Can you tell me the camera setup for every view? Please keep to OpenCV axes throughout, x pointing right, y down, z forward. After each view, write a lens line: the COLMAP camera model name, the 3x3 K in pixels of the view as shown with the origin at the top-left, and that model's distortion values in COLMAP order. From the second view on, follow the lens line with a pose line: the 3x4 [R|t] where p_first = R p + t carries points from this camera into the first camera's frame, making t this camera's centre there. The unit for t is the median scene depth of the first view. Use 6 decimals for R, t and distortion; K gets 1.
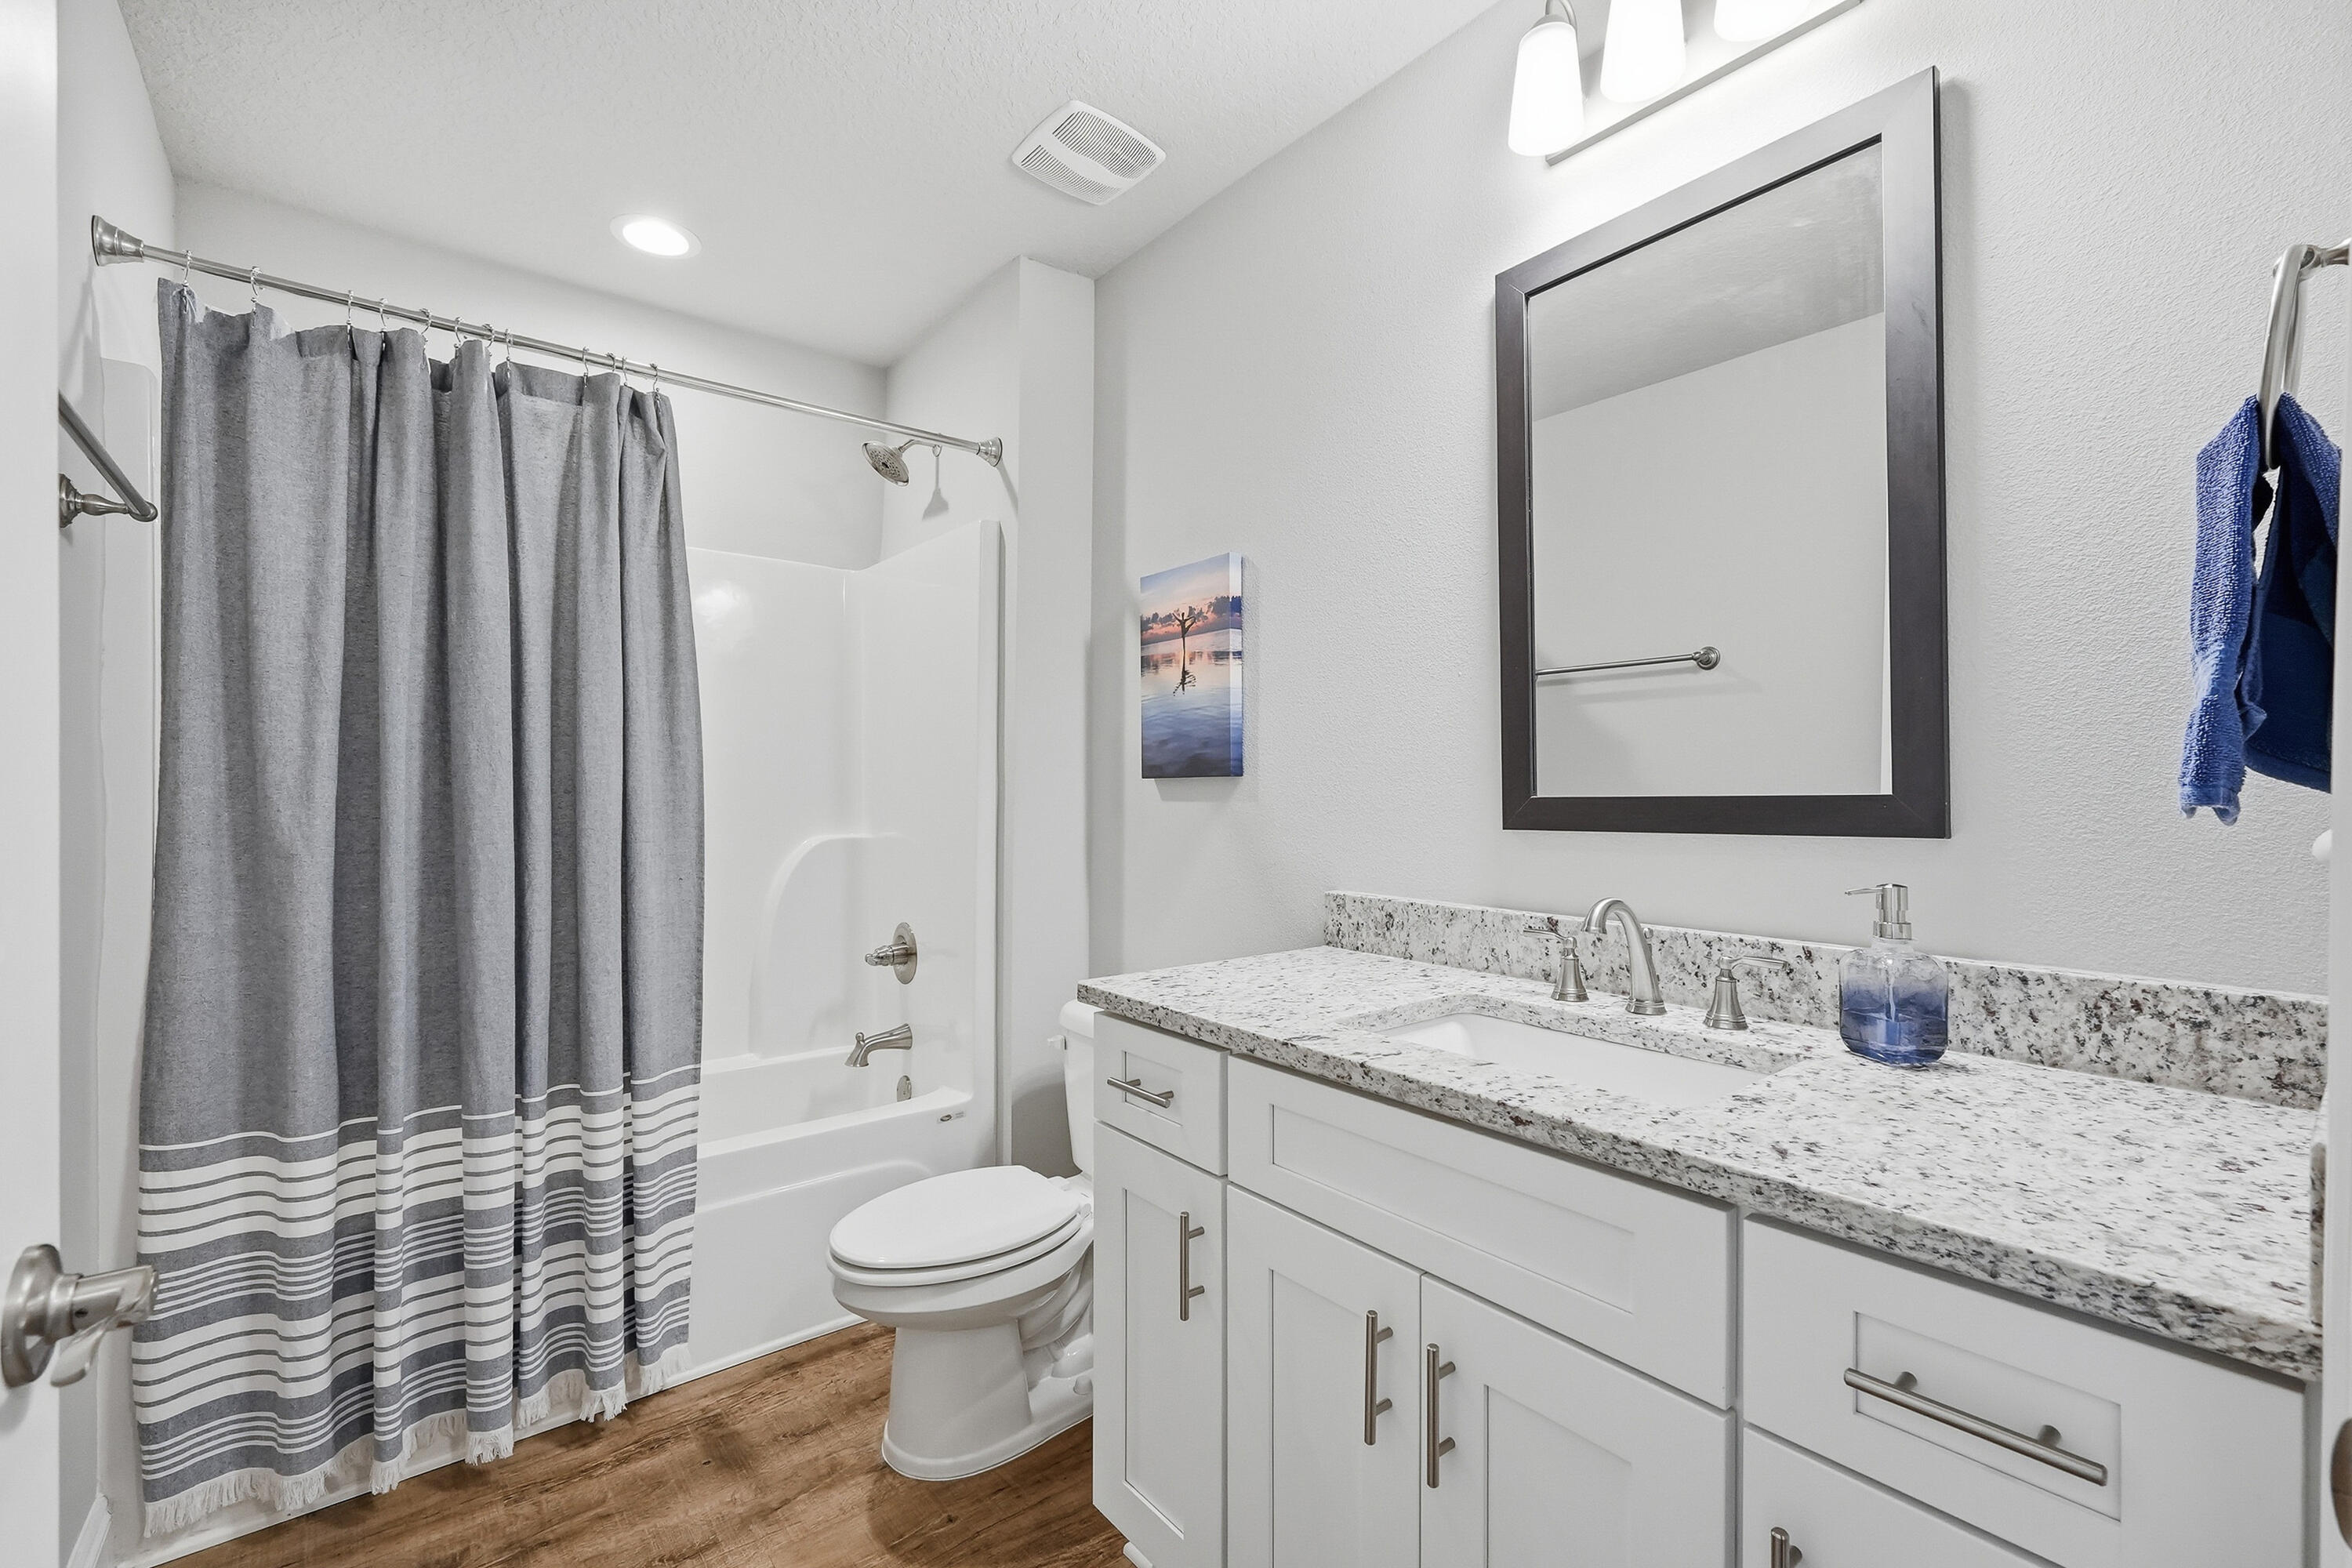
lens RADIAL K [[904.3, 0, 1117.8], [0, 904.3, 784.3], [0, 0, 1]] dist [0.000995, 0.000225]
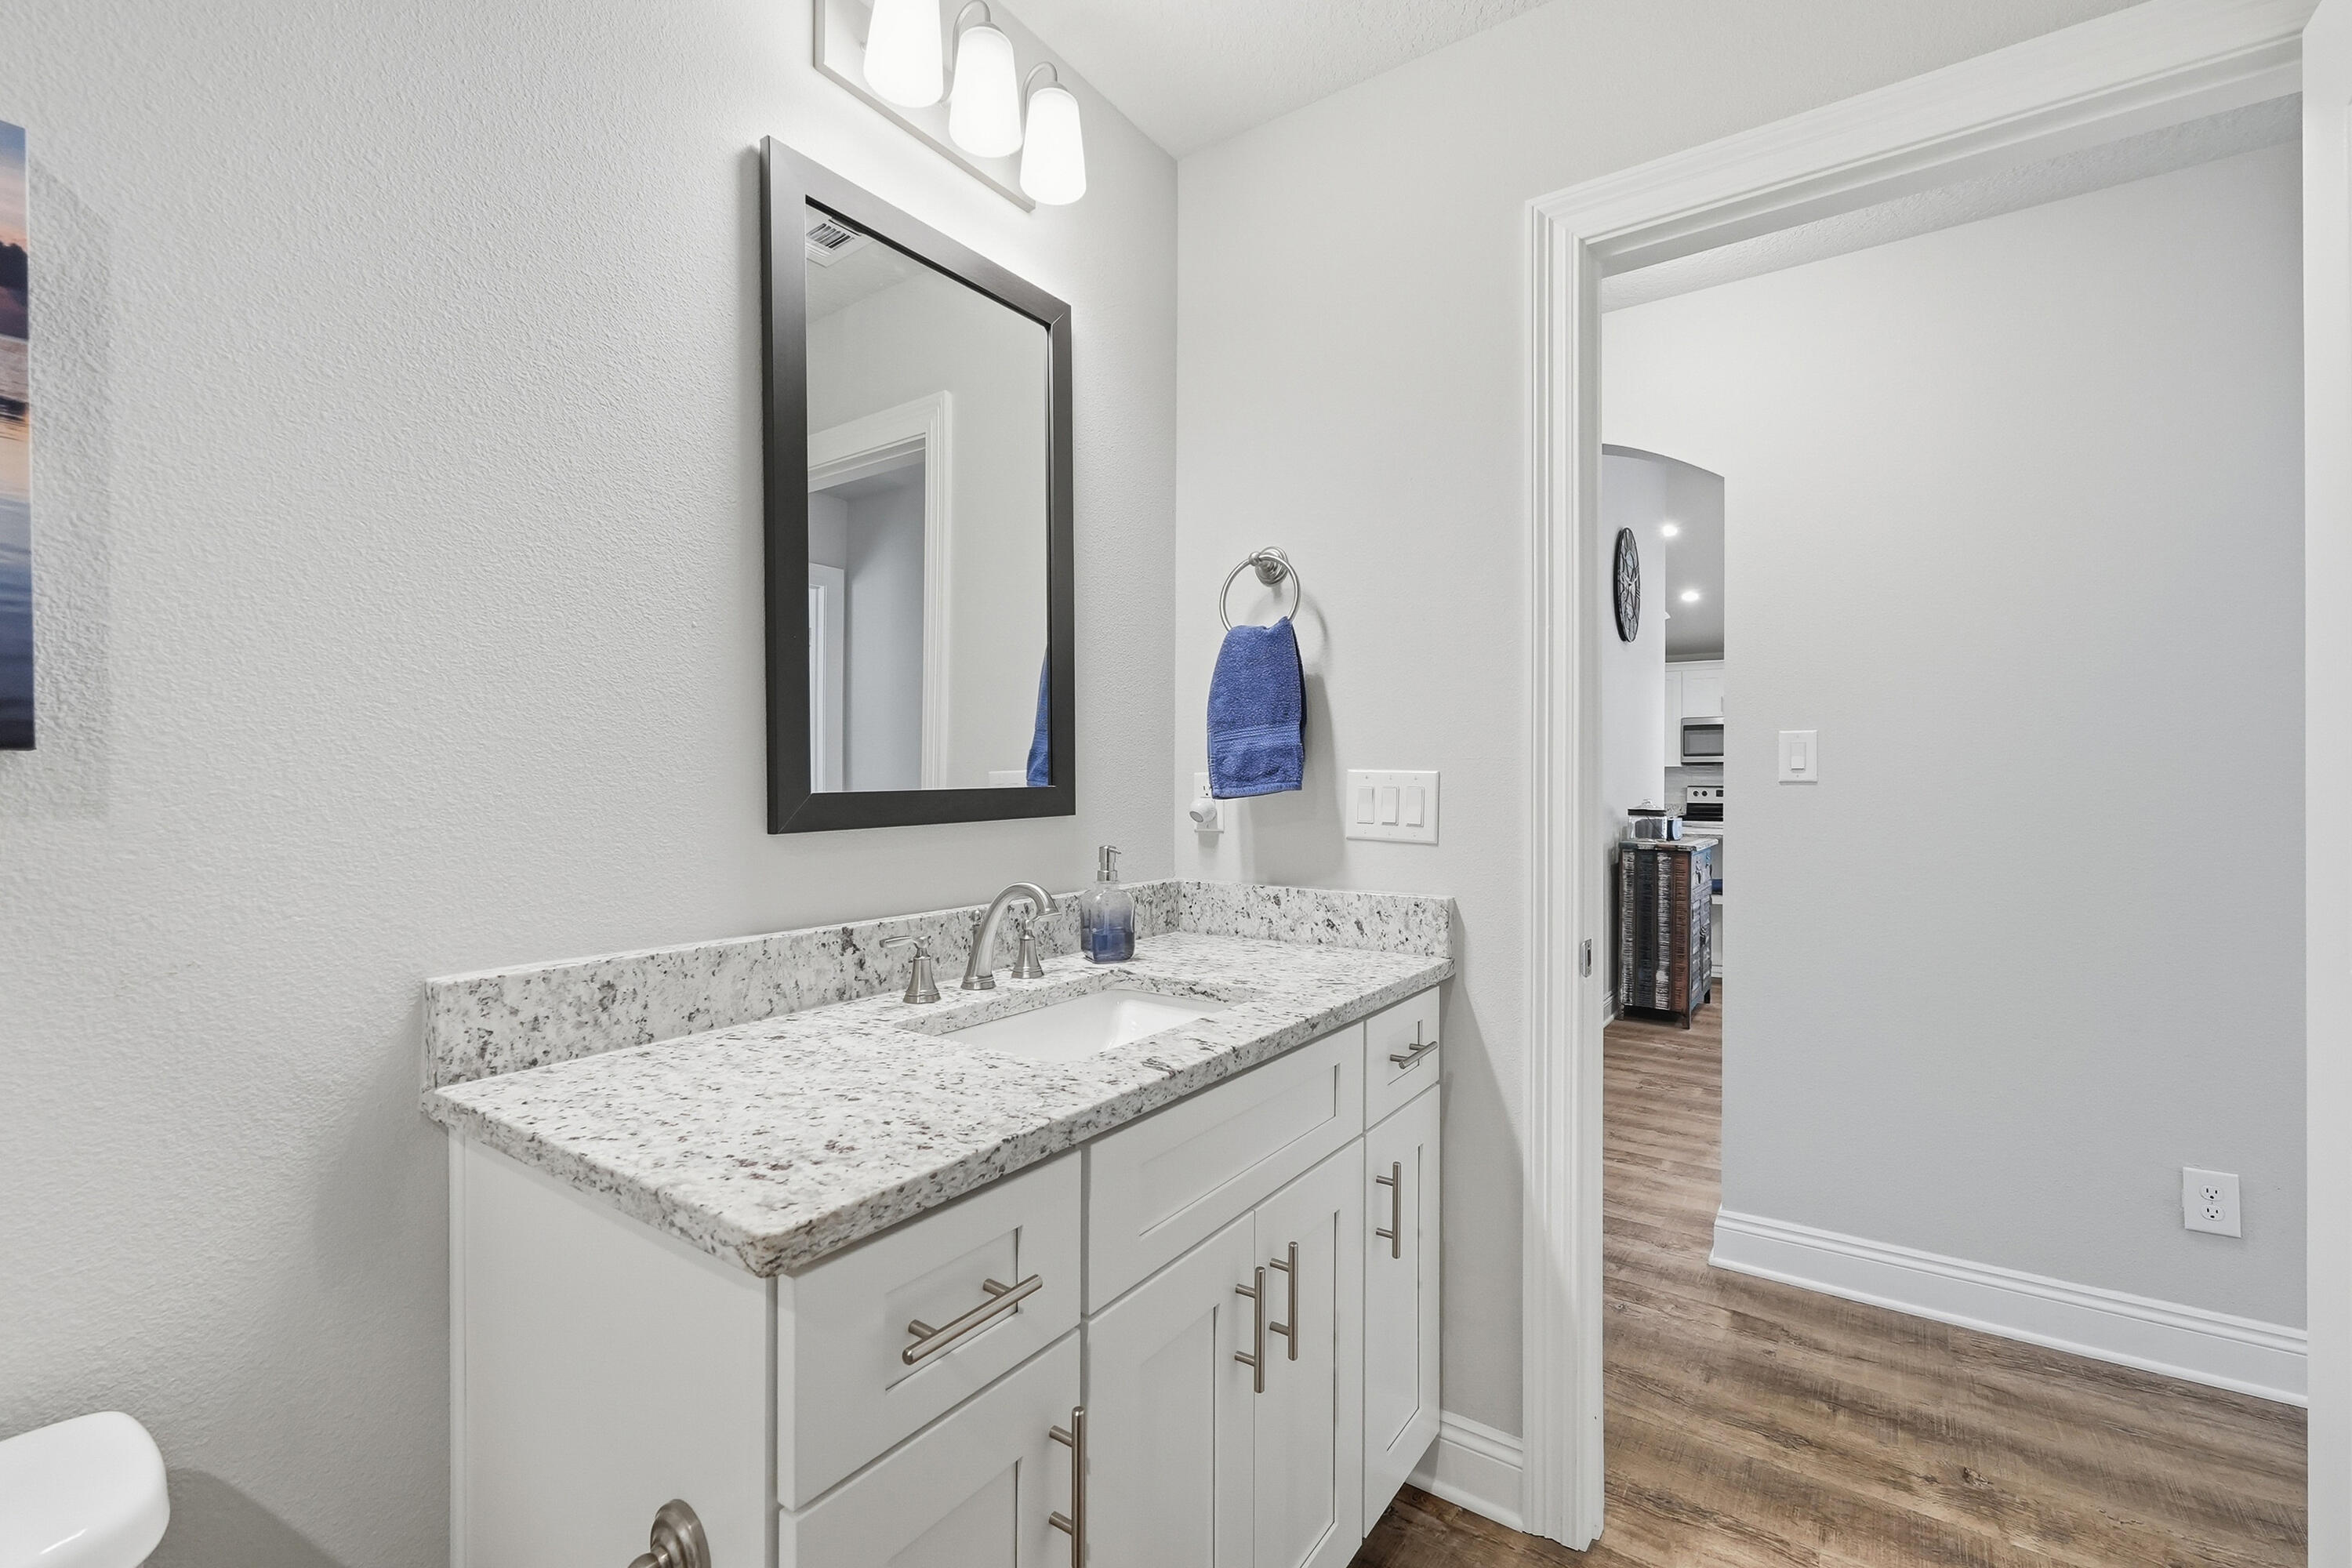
lens RADIAL K [[1012.0, 0, 1186.8], [0, 1012.0, 782.6], [0, 0, 1]] dist [-0.004843, 0.003207]
pose [[-0.287443, 0.000950, 0.957797, -0.631355], [-0.001584, 0.999998, -0.001467, 0.006300], [-0.957796, -0.001939, -0.287441, 1.069769]]
